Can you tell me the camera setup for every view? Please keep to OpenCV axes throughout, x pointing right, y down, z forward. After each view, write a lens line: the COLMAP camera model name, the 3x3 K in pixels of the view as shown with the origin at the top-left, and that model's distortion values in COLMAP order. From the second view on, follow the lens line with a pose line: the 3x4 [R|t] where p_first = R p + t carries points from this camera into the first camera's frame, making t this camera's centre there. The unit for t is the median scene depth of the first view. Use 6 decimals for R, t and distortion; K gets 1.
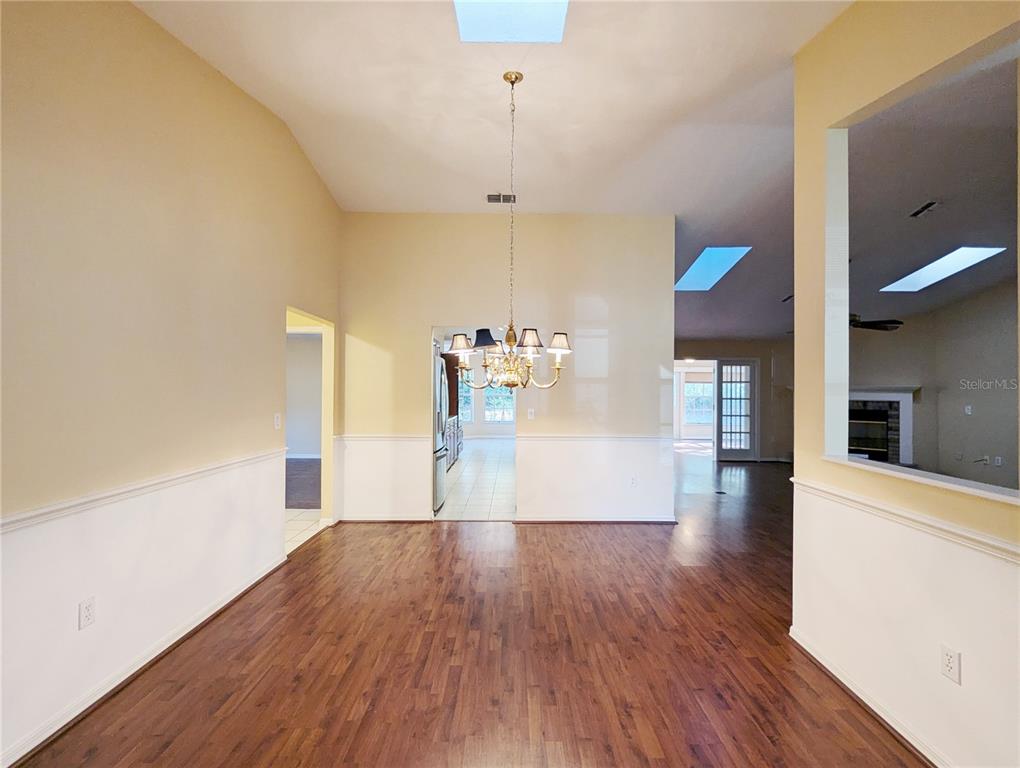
lens RADIAL K [[425.0, 0, 511.6], [0, 425.0, 387.2], [0, 0, 1]] dist [0.001976, 0.000237]
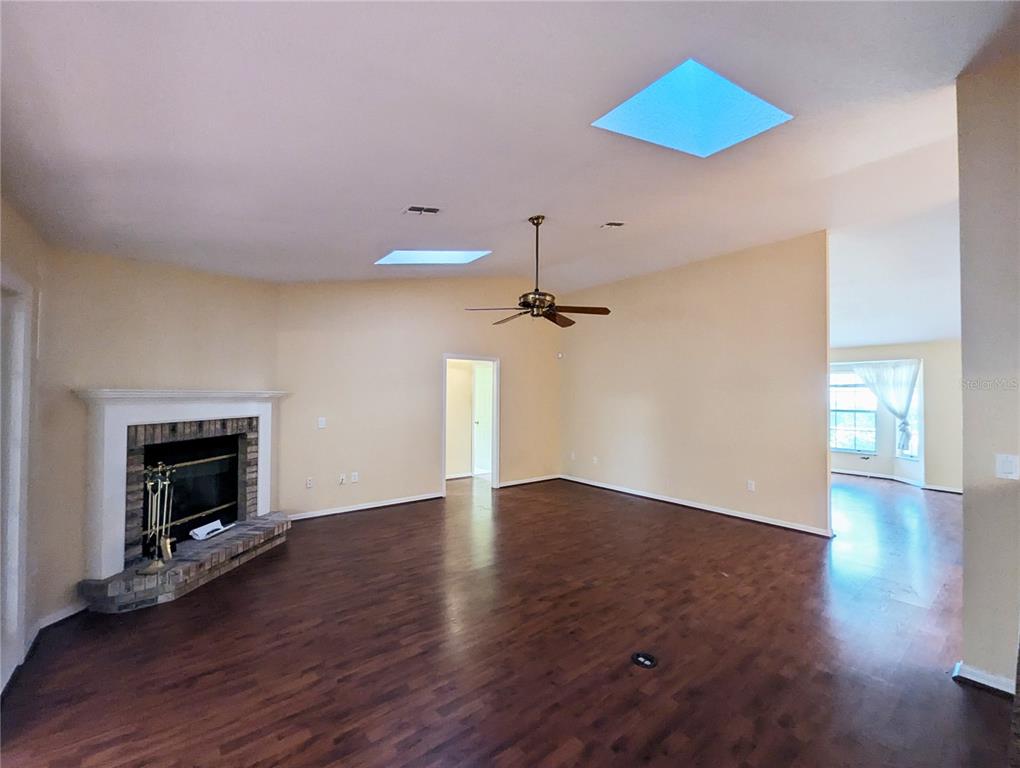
lens RADIAL K [[425.0, 0, 511.6], [0, 425.0, 387.2], [0, 0, 1]] dist [0.001976, 0.000237]
pose [[-0.628578, 0.002613, 0.777742, 0.197117], [-0.018595, 0.999658, -0.018387, -0.004504], [-0.777525, -0.026020, -0.628314, 1.085283]]
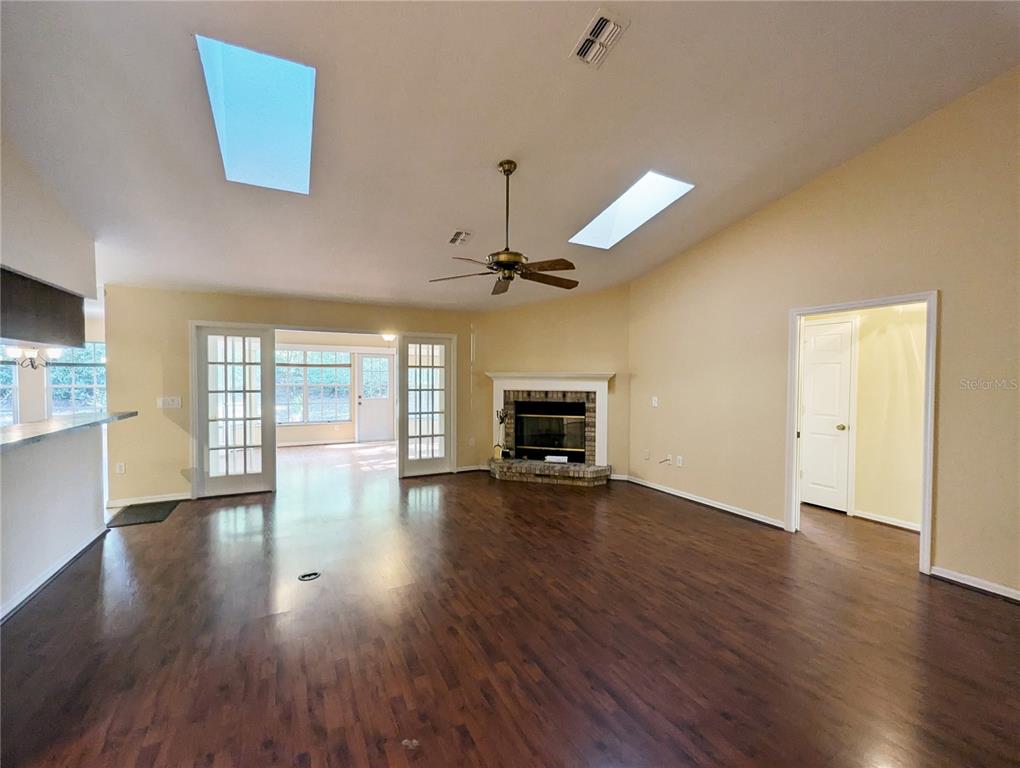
lens RADIAL K [[425.0, 0, 511.6], [0, 425.0, 387.2], [0, 0, 1]] dist [0.001976, 0.000237]
pose [[0.882346, -0.013640, 0.470403, 0.369536], [-0.002123, 0.999454, 0.032963, -0.001956], [-0.470596, -0.030084, 0.881836, 0.340491]]
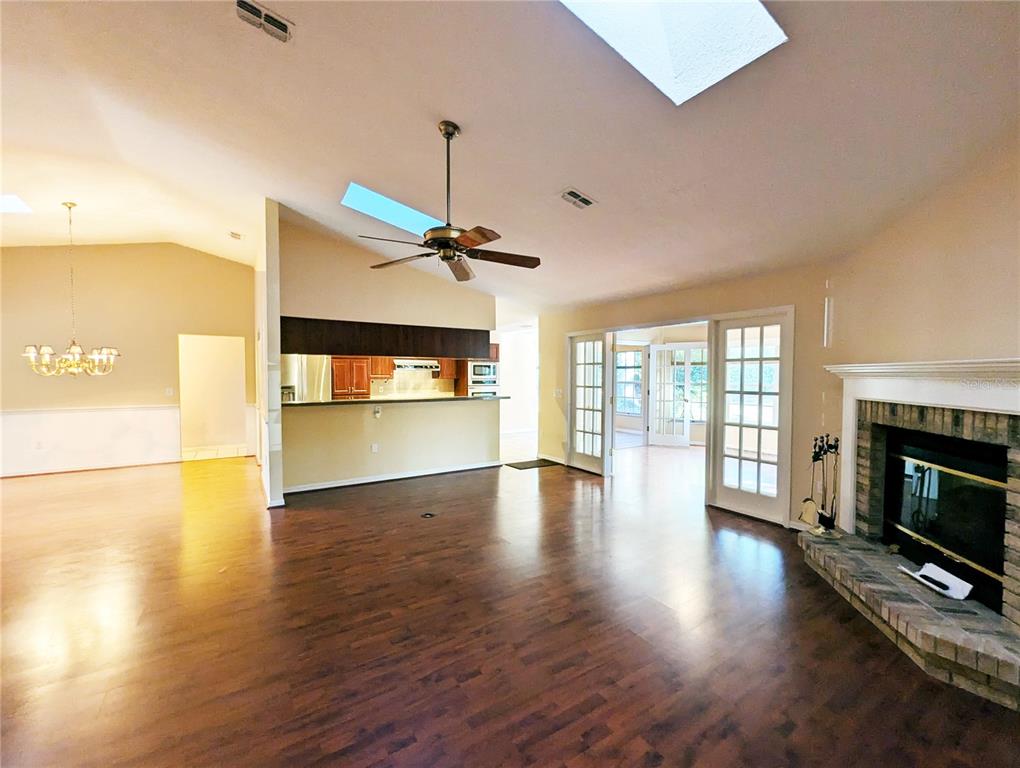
lens RADIAL K [[425.0, 0, 511.6], [0, 425.0, 387.2], [0, 0, 1]] dist [0.001976, 0.000237]
pose [[0.551987, 0.019598, -0.833623, 0.935424], [0.007579, 0.999565, 0.028518, 0.004793], [0.833818, -0.022059, 0.551598, 0.572043]]
